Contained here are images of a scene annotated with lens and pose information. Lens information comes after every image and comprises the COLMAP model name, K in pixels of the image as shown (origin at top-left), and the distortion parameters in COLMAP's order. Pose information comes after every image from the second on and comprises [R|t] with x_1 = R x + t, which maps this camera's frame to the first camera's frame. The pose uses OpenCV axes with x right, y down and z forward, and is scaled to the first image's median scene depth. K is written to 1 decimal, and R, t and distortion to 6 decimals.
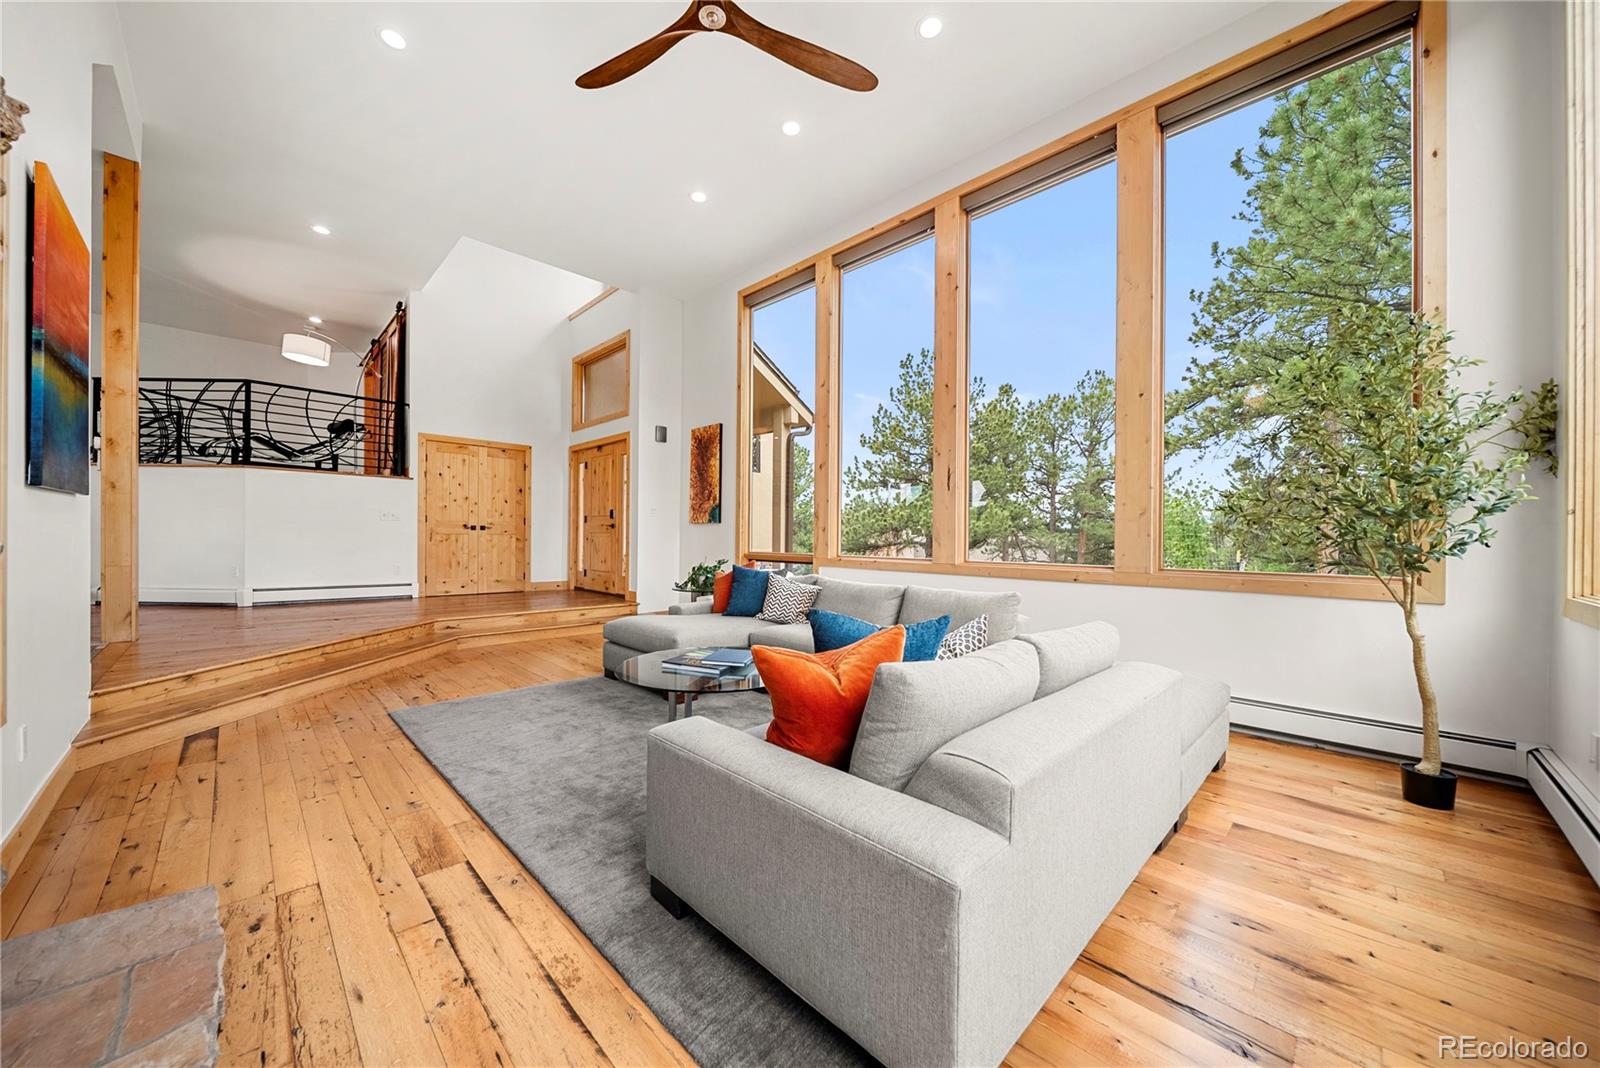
lens RADIAL K [[568.3, 0, 800.7], [0, 568.3, 540.2], [0, 0, 1]] dist [-0.000794, -0.001225]
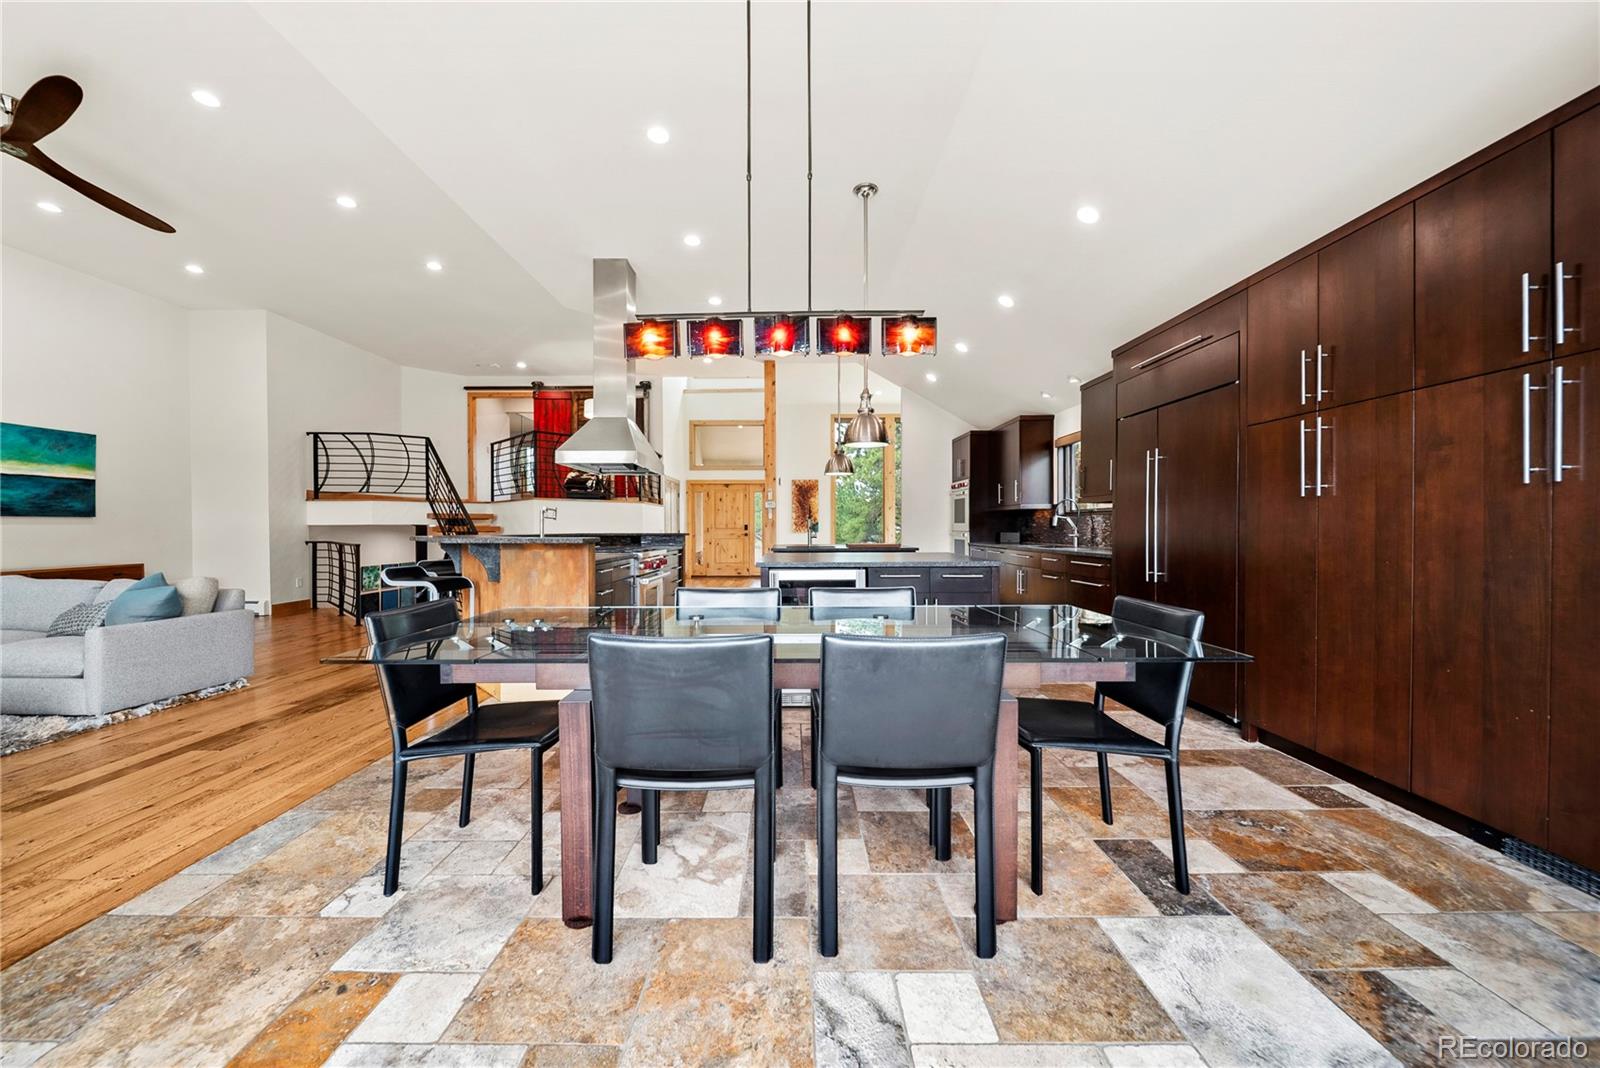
lens RADIAL K [[568.3, 0, 792.3], [0, 568.3, 534.1], [0, 0, 1]] dist [-0.000794, -0.001225]
pose [[0.707443, -0.019364, 0.706505, -1.599470], [0.009341, 0.999793, 0.018049, -0.061416], [-0.706708, -0.006169, 0.707478, -0.301734]]
